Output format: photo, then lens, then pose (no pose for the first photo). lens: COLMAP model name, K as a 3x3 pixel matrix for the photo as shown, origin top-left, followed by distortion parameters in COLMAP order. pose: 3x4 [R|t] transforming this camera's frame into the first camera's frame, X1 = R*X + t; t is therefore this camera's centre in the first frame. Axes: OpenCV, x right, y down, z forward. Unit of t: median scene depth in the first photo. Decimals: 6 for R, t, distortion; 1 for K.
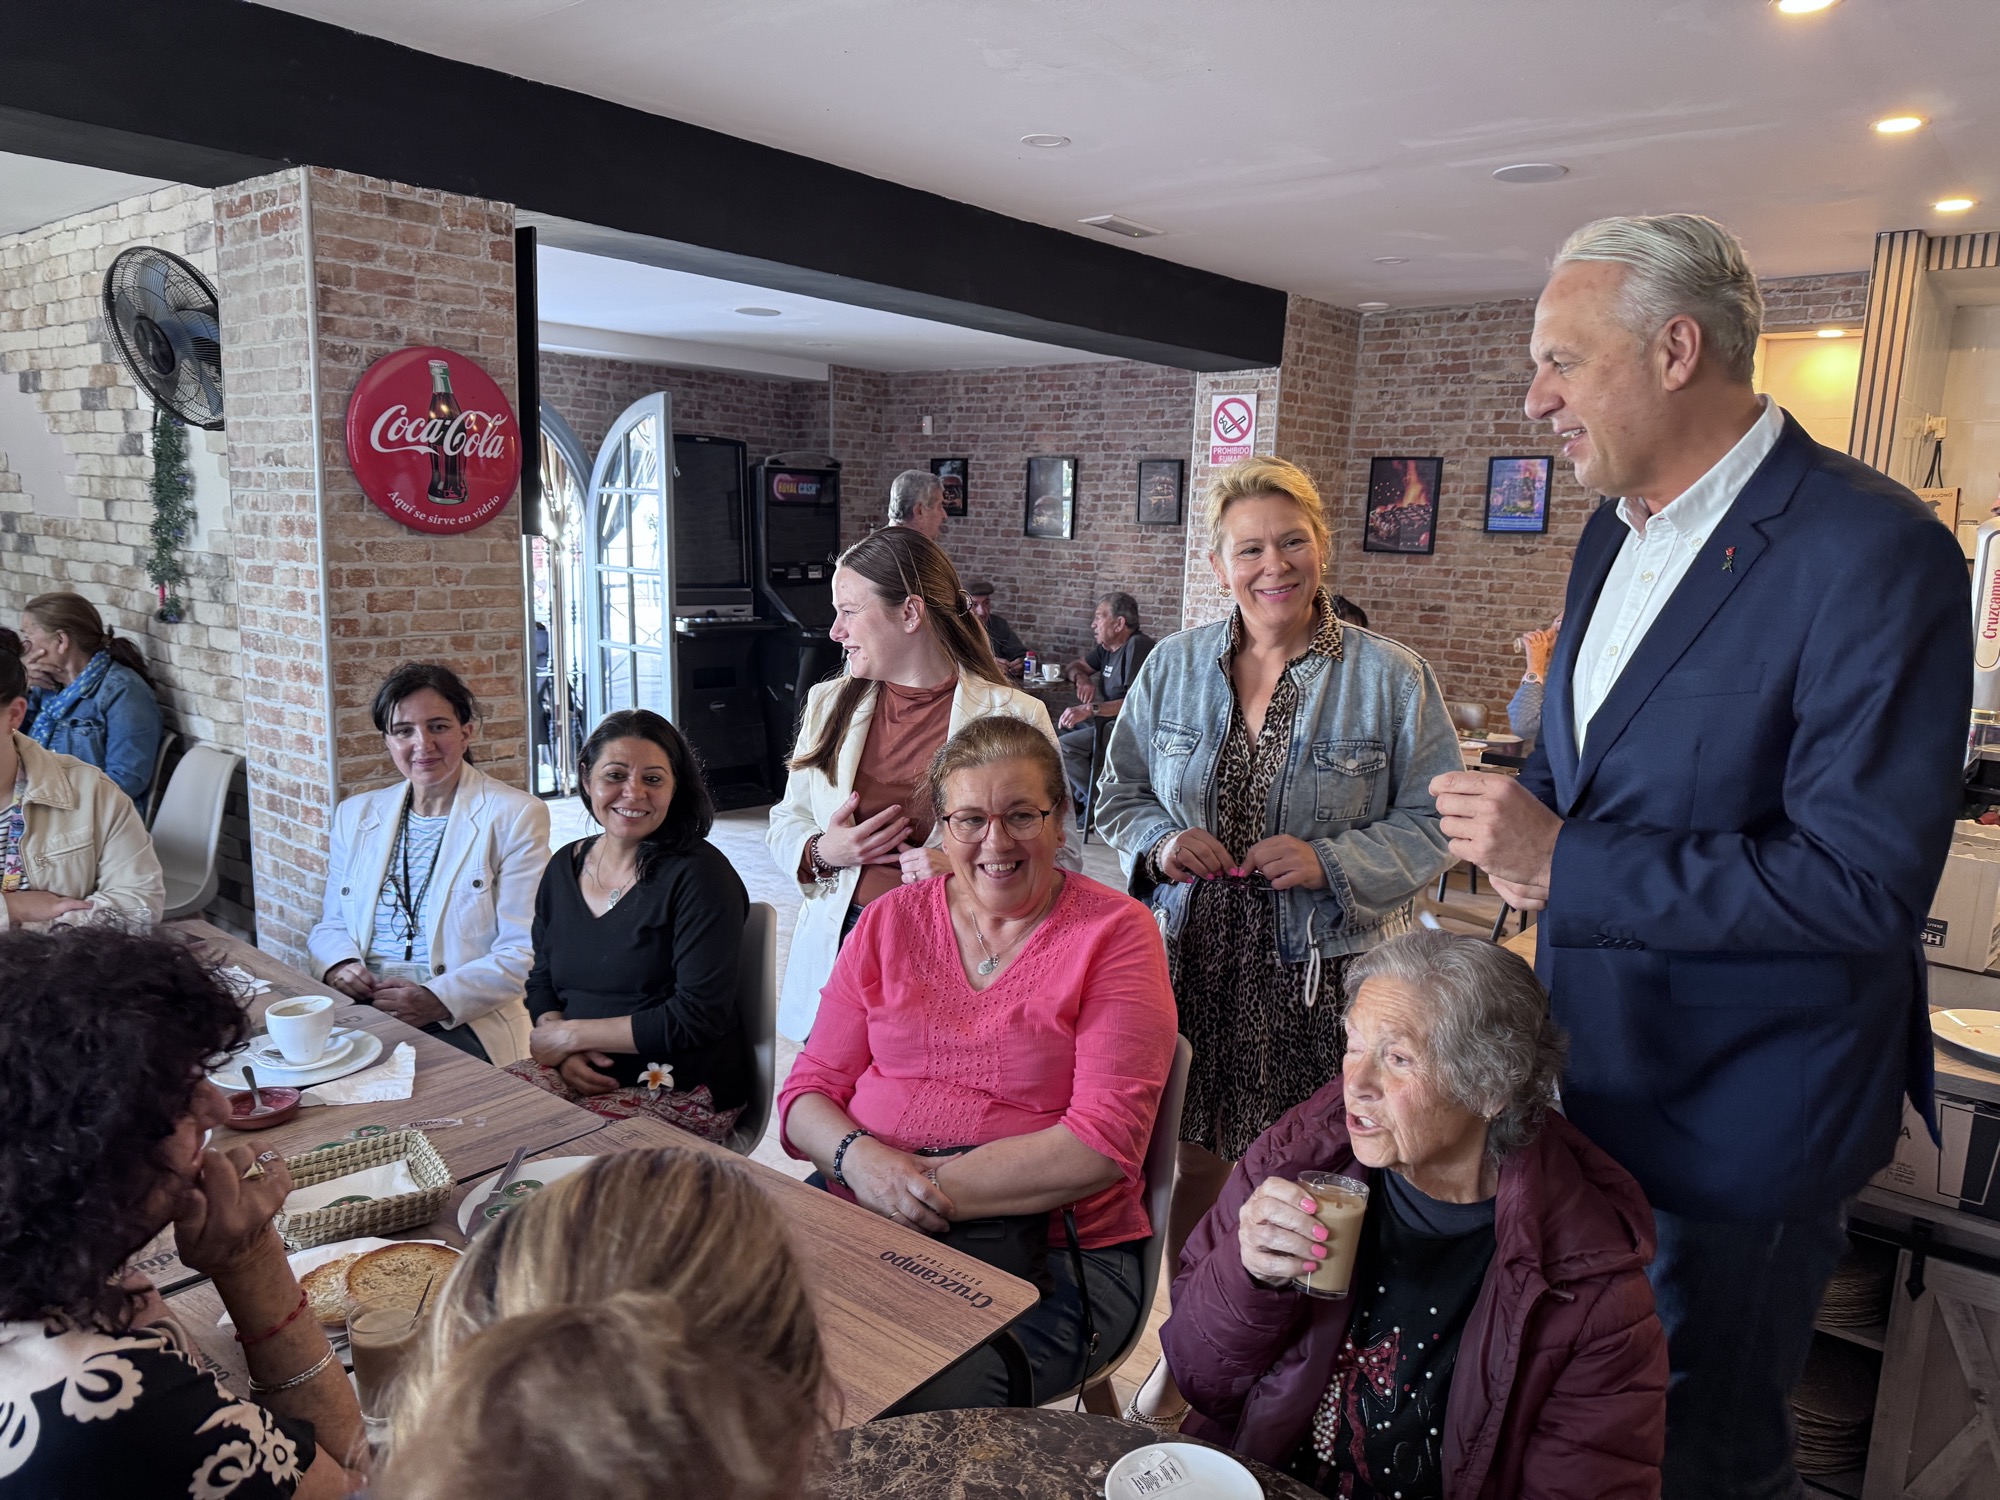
lens RADIAL K [[1427.7, 0, 1000.0], [0, 1427.7, 750.0], [0, 0, 1]] dist [0.037015, -0.038663]
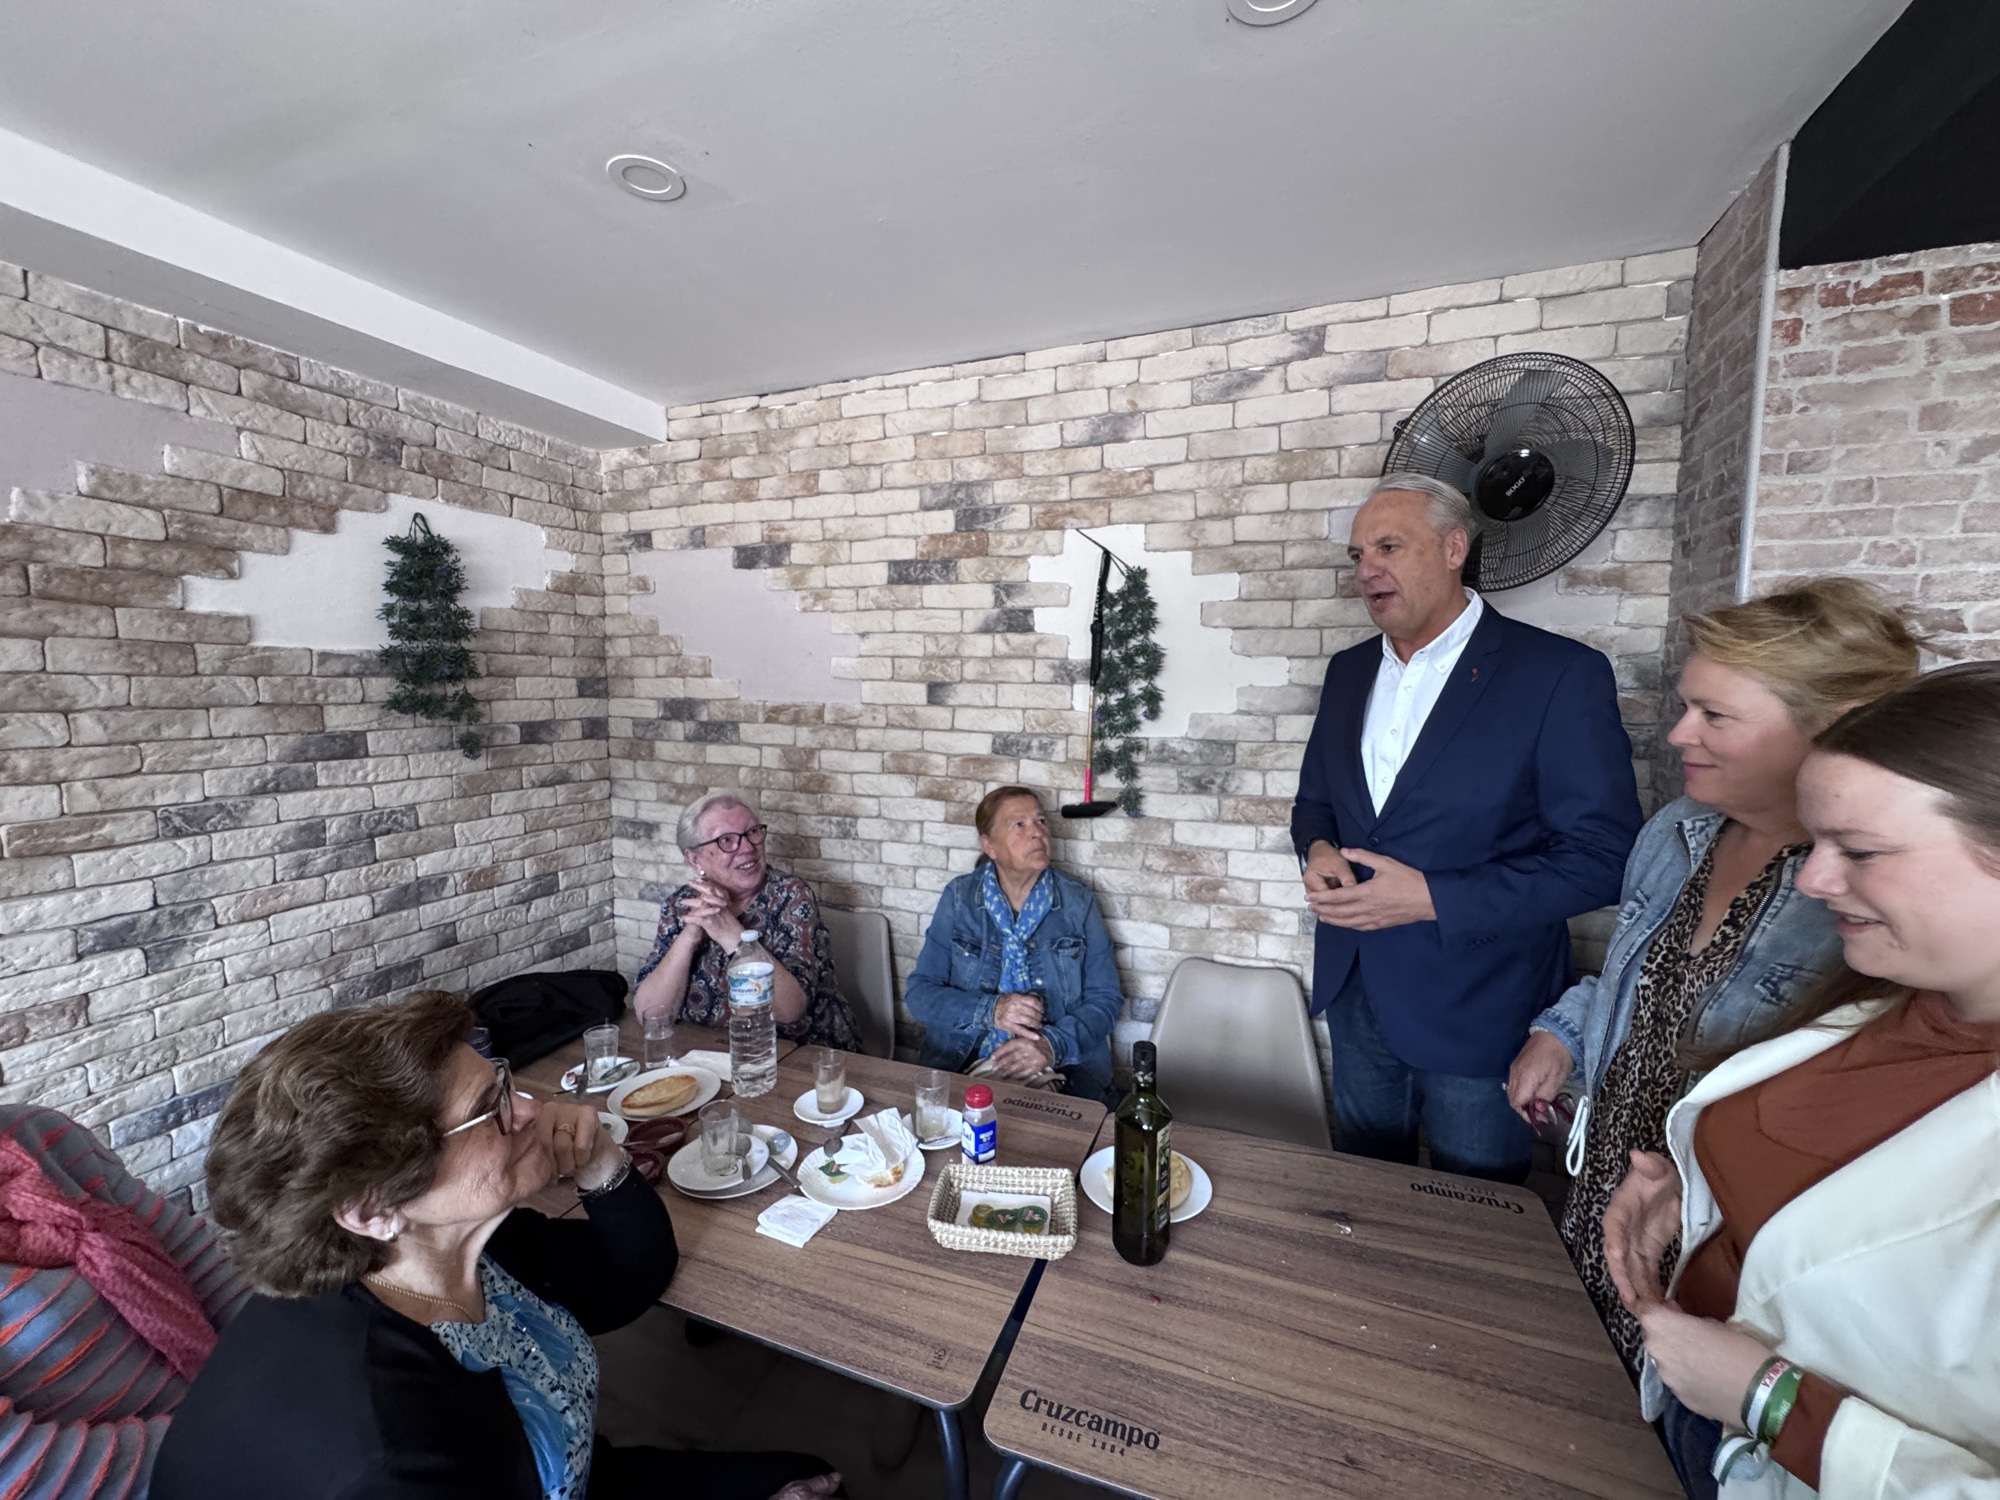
lens RADIAL K [[805.3, 0, 1014.3], [0, 805.3, 748.7], [0, 0, 1]] dist [-0.016488, 0.004953]
pose [[0.945592, -0.051789, 0.321207, -1.054752], [0.073551, 0.995719, -0.055983, -0.143623], [-0.316932, 0.076562, 0.945353, 0.728203]]
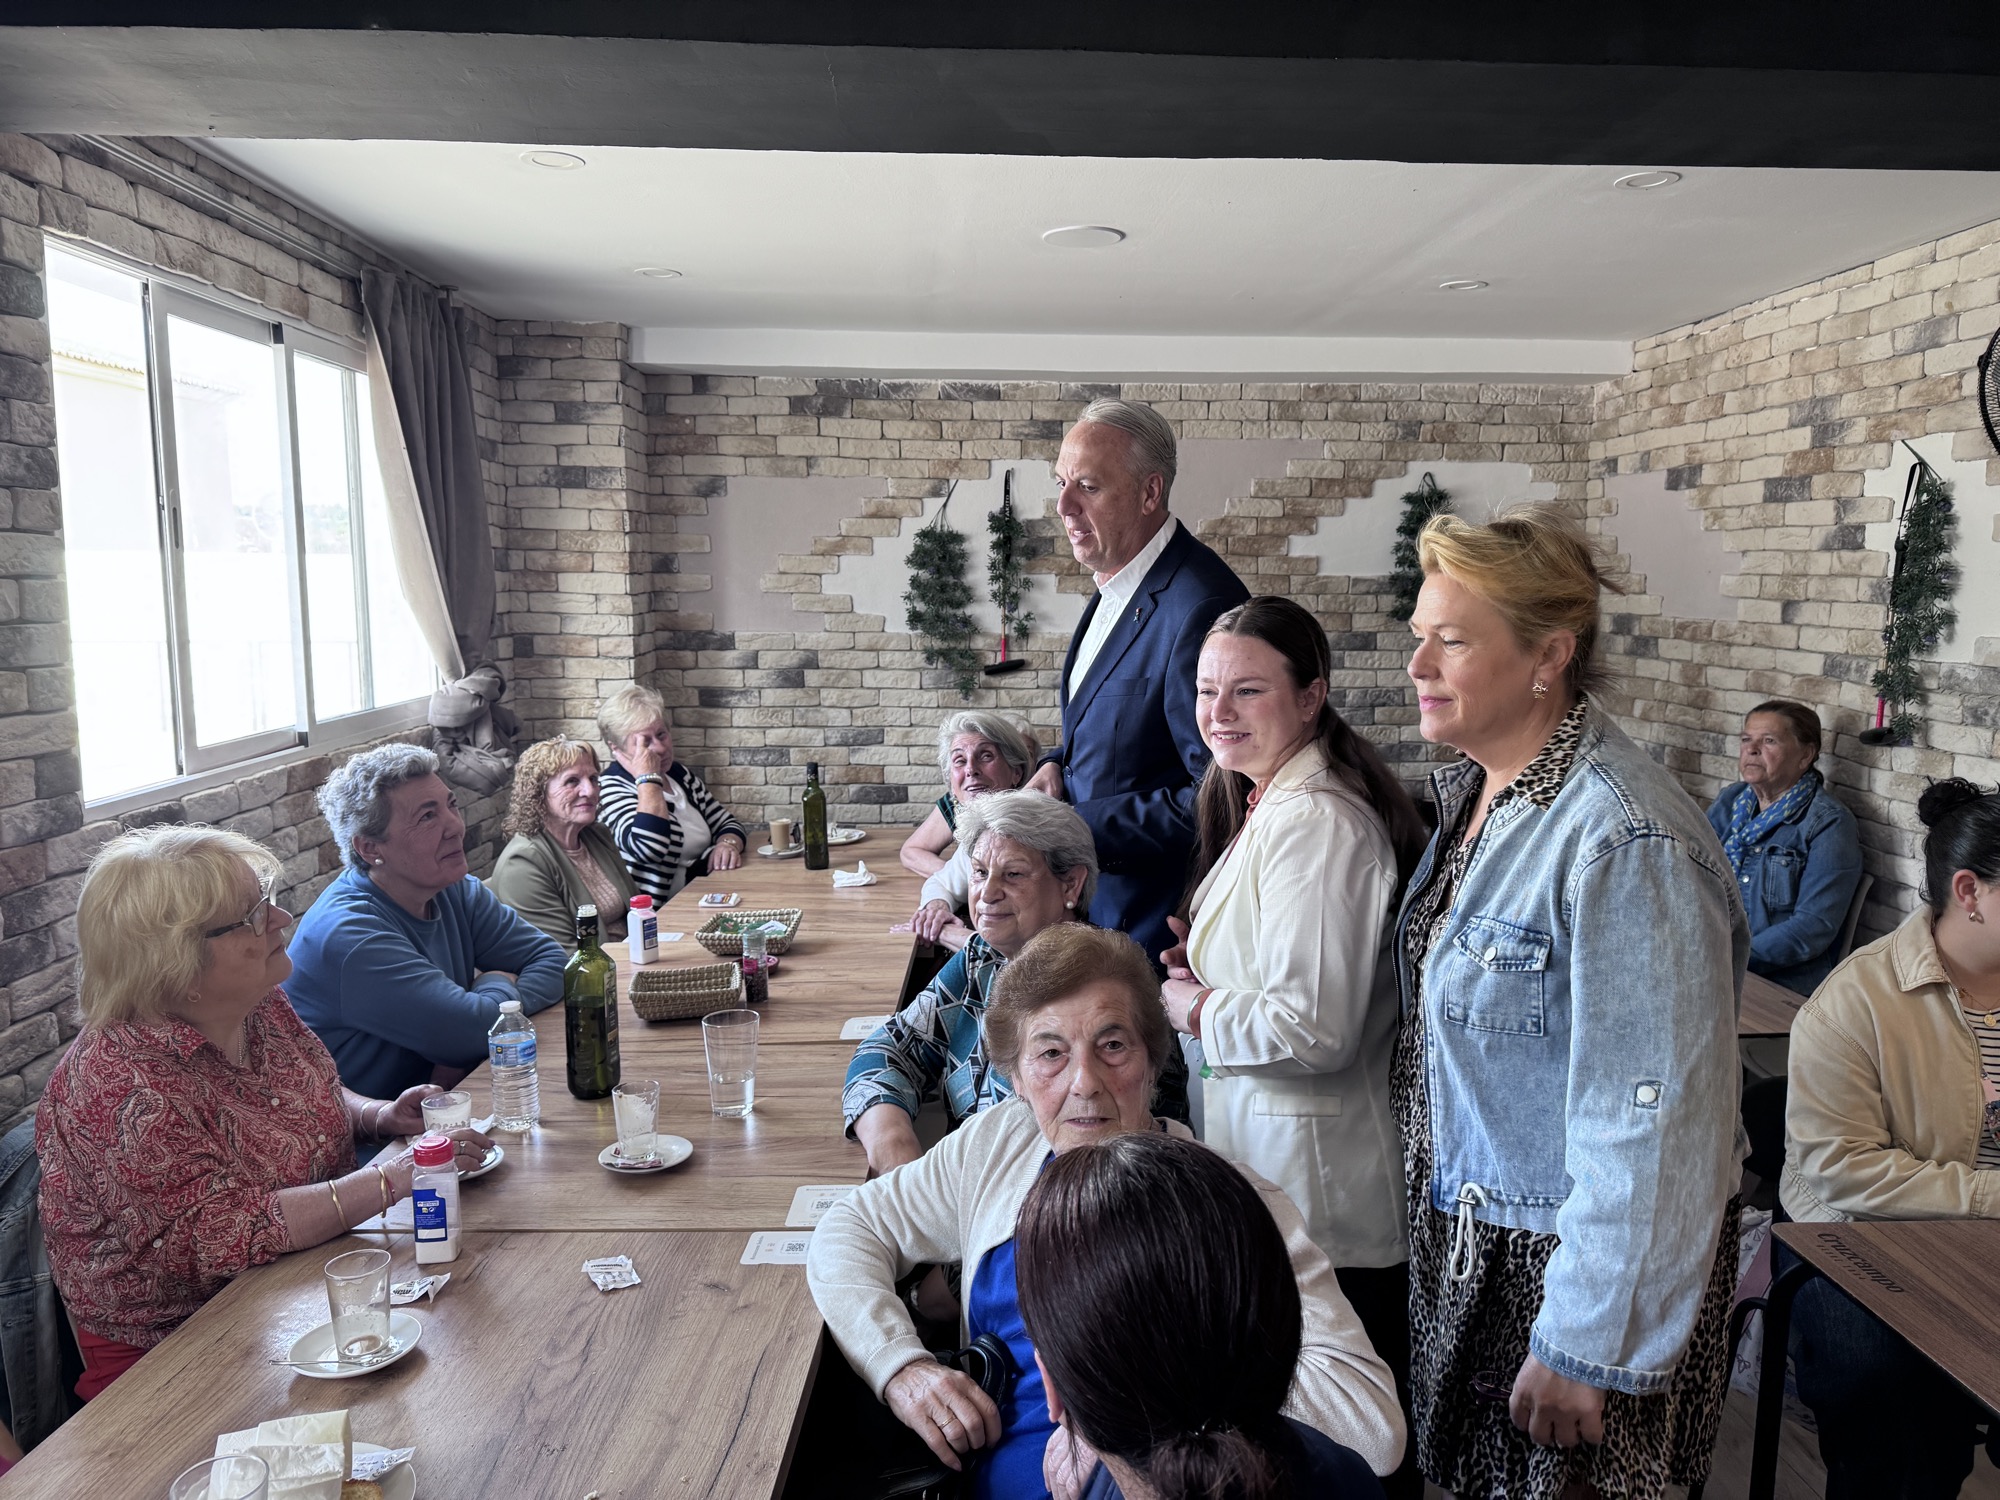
lens RADIAL K [[1401.7, 0, 988.4], [0, 1401.7, 746.8], [0, 0, 1]] dist [0.133850, -0.166679]
pose [[0.680065, 0.058940, -0.730779, -0.434971], [-0.101228, 0.994765, -0.013971, -0.030702], [0.726130, 0.083476, 0.682471, 0.058105]]
